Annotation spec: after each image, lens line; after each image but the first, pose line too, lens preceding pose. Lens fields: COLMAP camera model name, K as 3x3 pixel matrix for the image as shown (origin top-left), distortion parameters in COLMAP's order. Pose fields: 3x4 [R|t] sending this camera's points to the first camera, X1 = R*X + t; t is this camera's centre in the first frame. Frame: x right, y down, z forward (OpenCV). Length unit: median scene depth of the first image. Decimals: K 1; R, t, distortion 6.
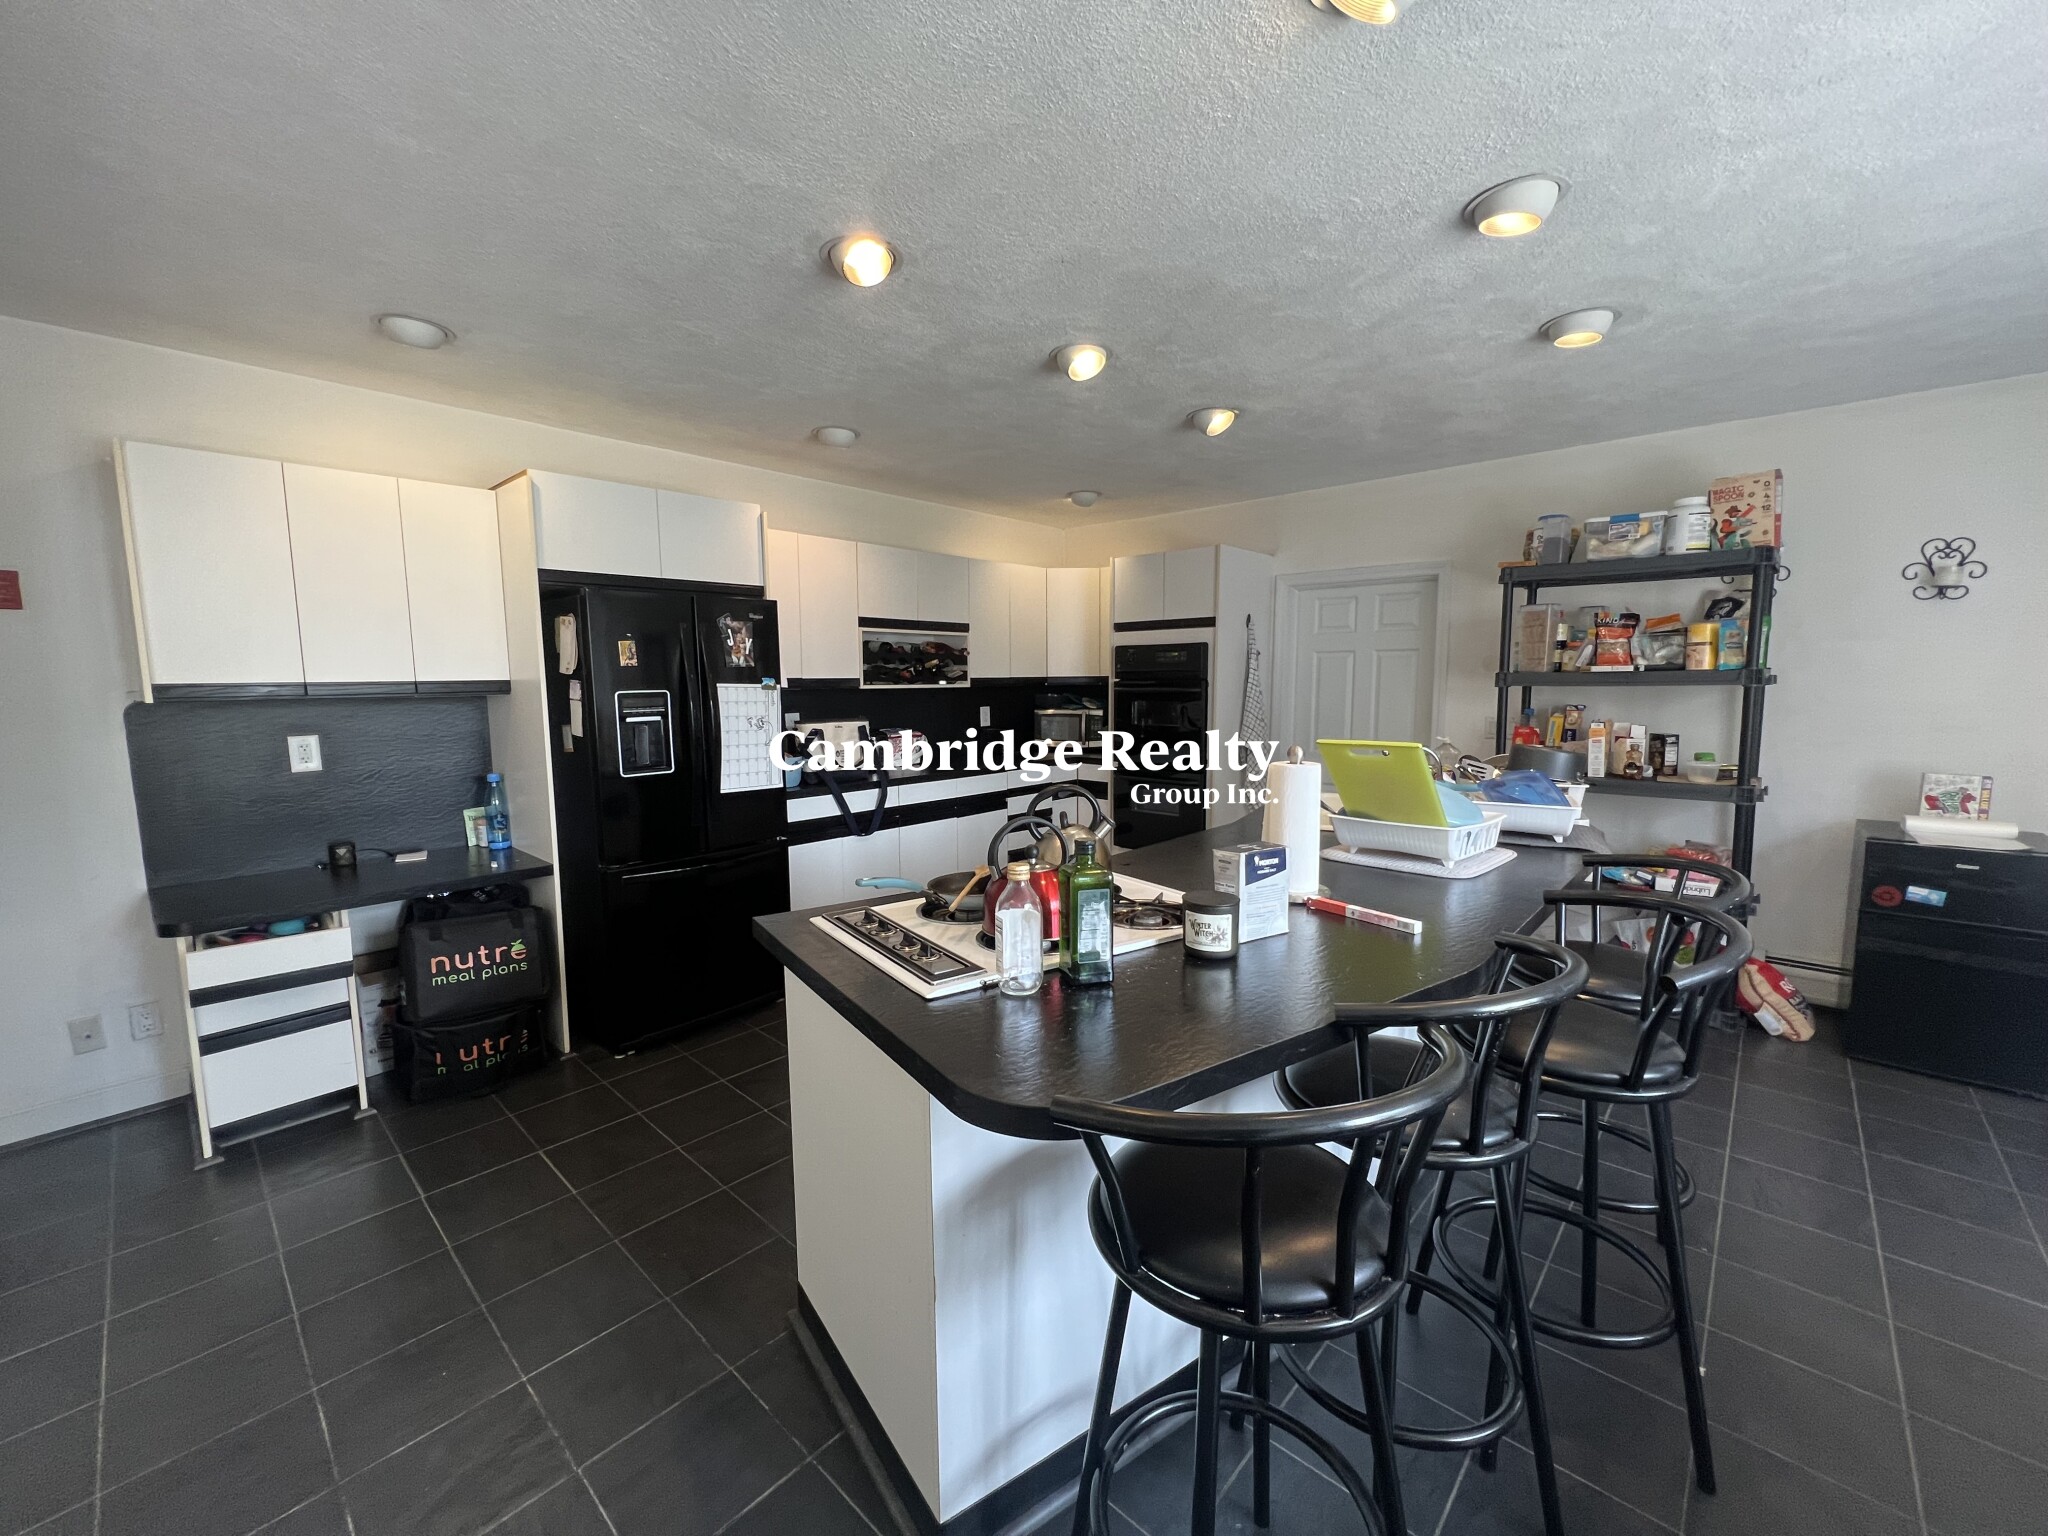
lens RADIAL K [[822.6, 0, 1013.5], [0, 822.6, 765.5], [0, 0, 1]] dist [-0.003613, 0.000874]
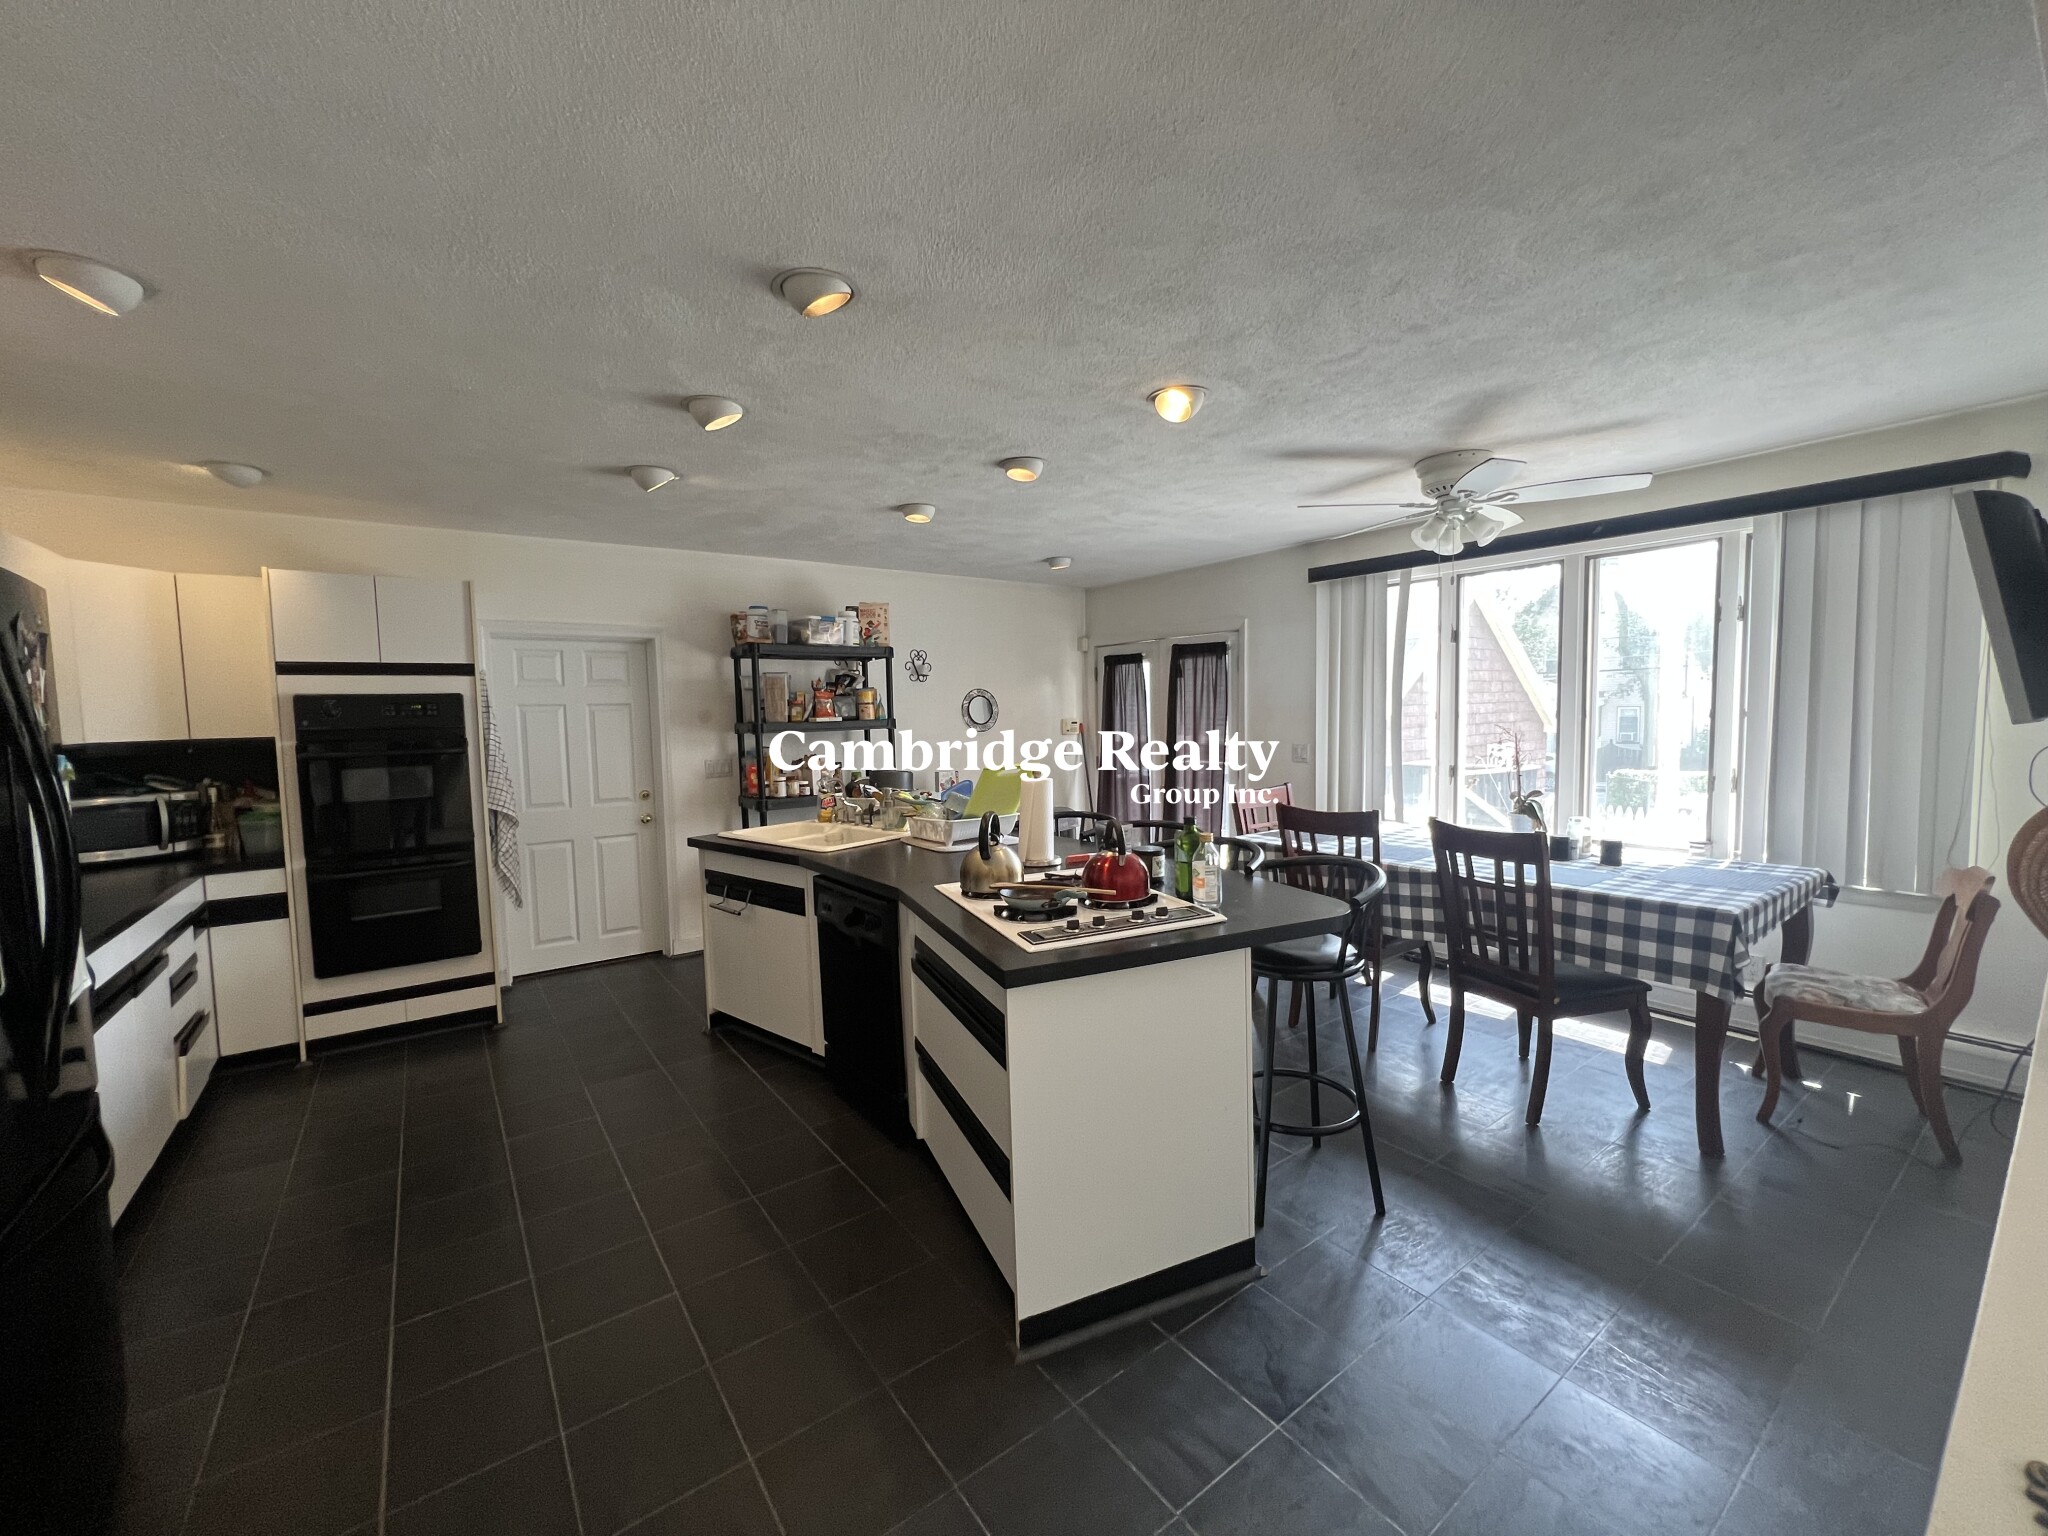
lens RADIAL K [[822.6, 0, 1018.9], [0, 822.6, 765.9], [0, 0, 1]] dist [-0.003613, 0.000874]
pose [[0.191922, -0.063791, 0.979335, -0.664982], [0.126425, 0.991178, 0.039787, -0.051680], [-0.973233, 0.116177, 0.198293, 0.393520]]
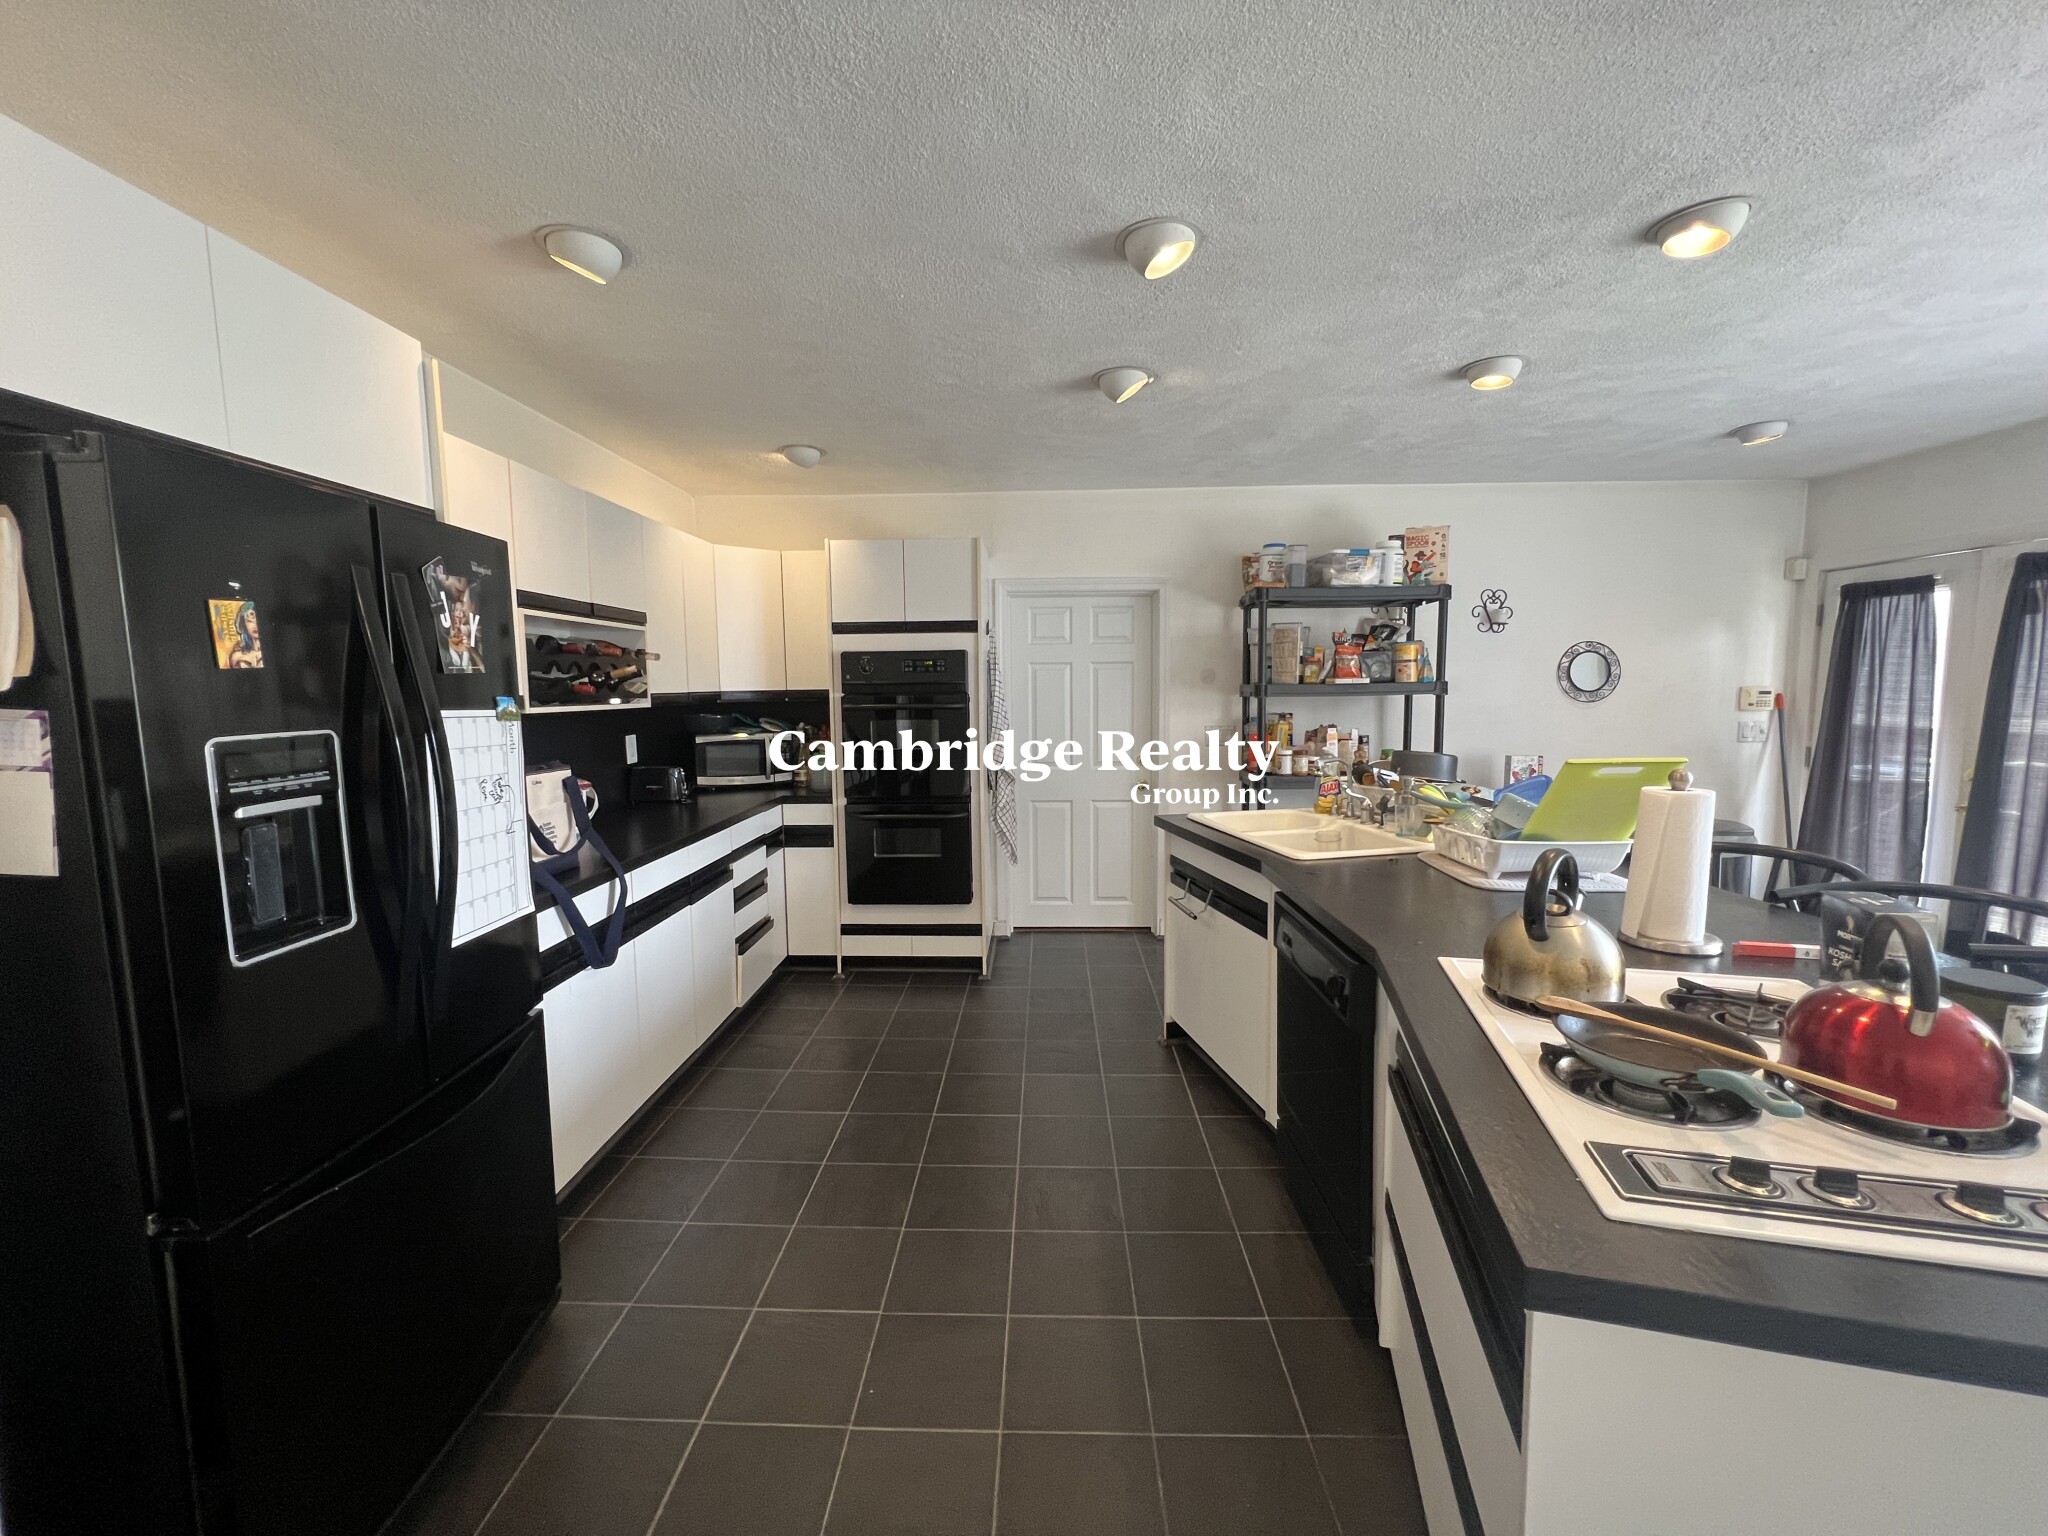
lens RADIAL K [[822.6, 0, 1017.8], [0, 822.6, 765.5], [0, 0, 1]] dist [-0.003613, 0.000874]
pose [[0.756095, -0.065240, 0.651202, -0.400166], [0.075627, 0.997063, 0.012081, -0.049037], [-0.650078, 0.040114, 0.758808, 0.437642]]
